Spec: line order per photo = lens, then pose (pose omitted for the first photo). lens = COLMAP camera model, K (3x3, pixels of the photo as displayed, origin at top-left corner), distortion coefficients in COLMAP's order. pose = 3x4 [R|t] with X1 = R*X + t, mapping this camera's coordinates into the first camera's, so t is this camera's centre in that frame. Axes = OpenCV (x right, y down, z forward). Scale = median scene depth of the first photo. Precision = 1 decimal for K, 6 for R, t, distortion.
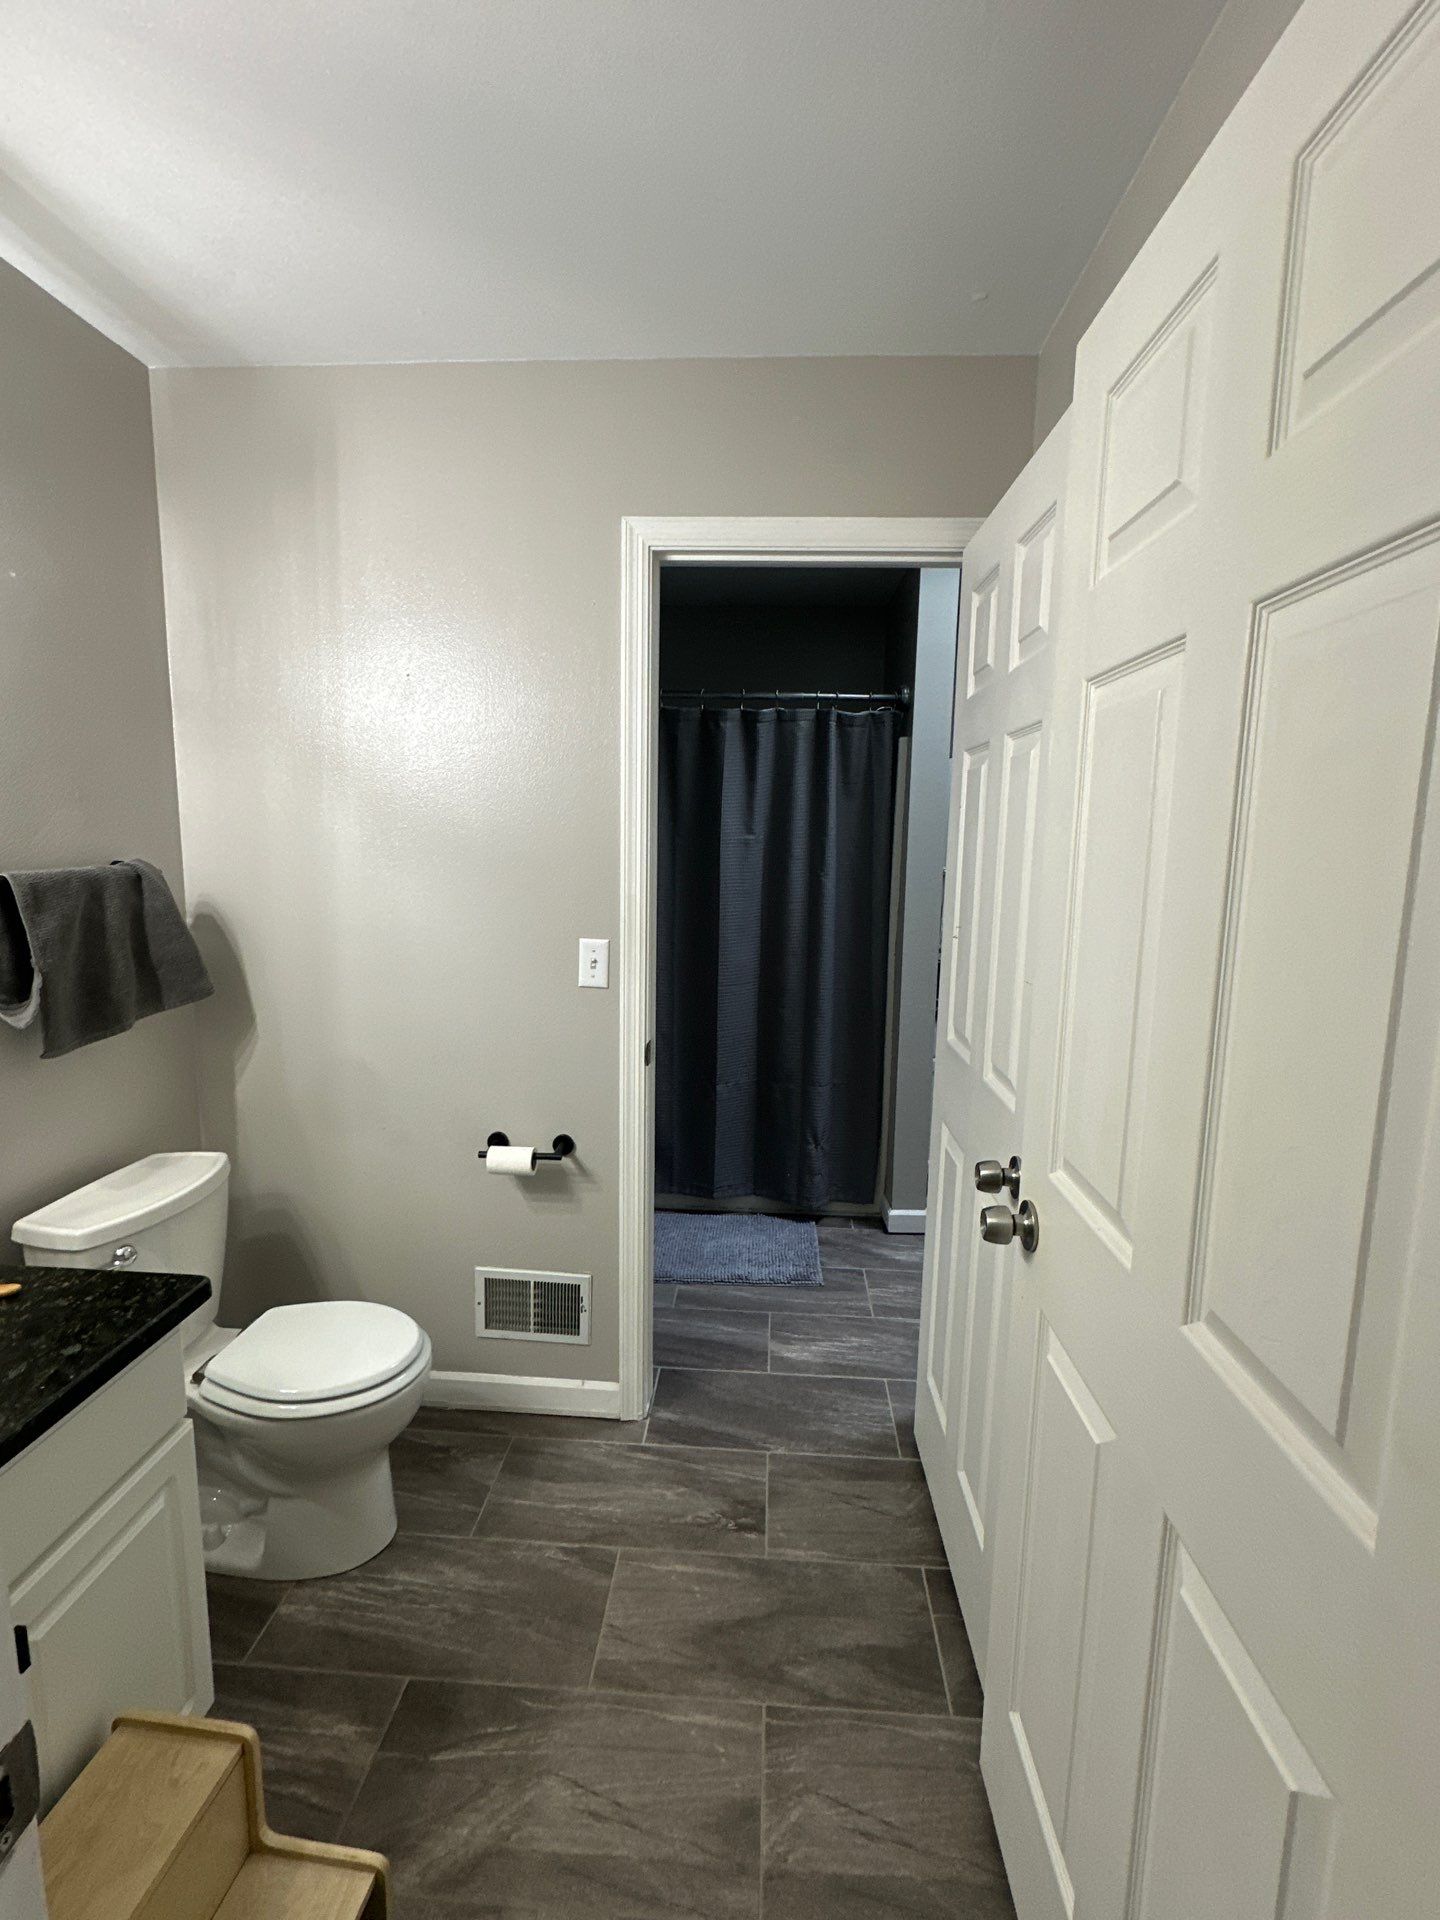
lens RADIAL K [[876.6, 0, 713.3], [0, 876.6, 966.0], [0, 0, 1]] dist [-0.003258, -0.000698]
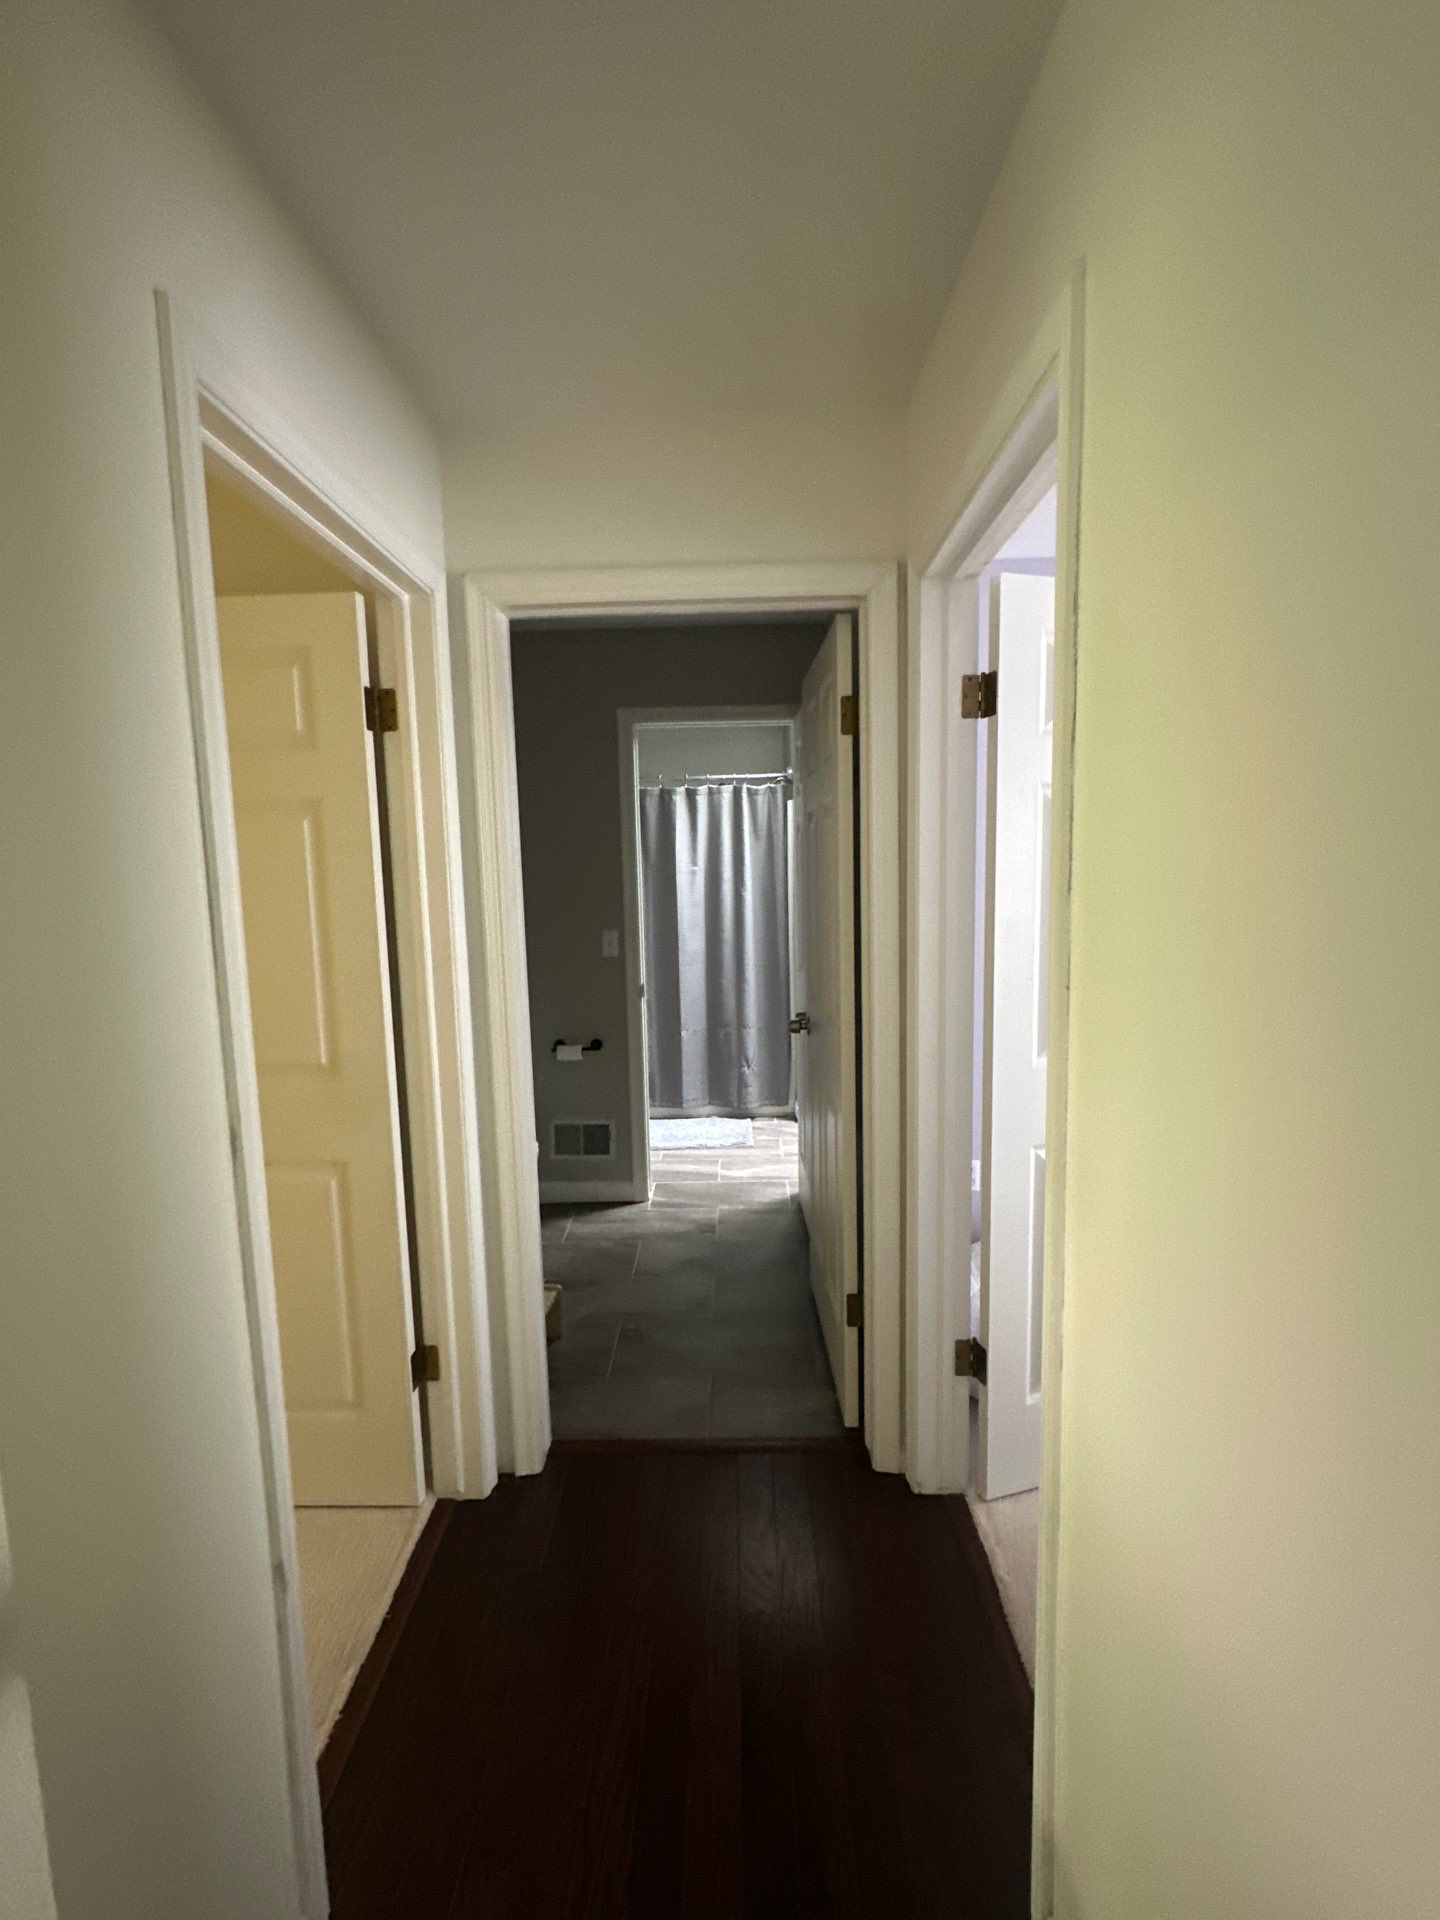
lens RADIAL K [[876.6, 0, 720.6], [0, 876.6, 954.9], [0, 0, 1]] dist [-0.003258, -0.000698]
pose [[0.997531, -0.046348, 0.052760, -0.002109], [0.047928, 0.998427, -0.029090, 0.054330], [-0.051329, 0.031547, 0.998183, -0.556253]]
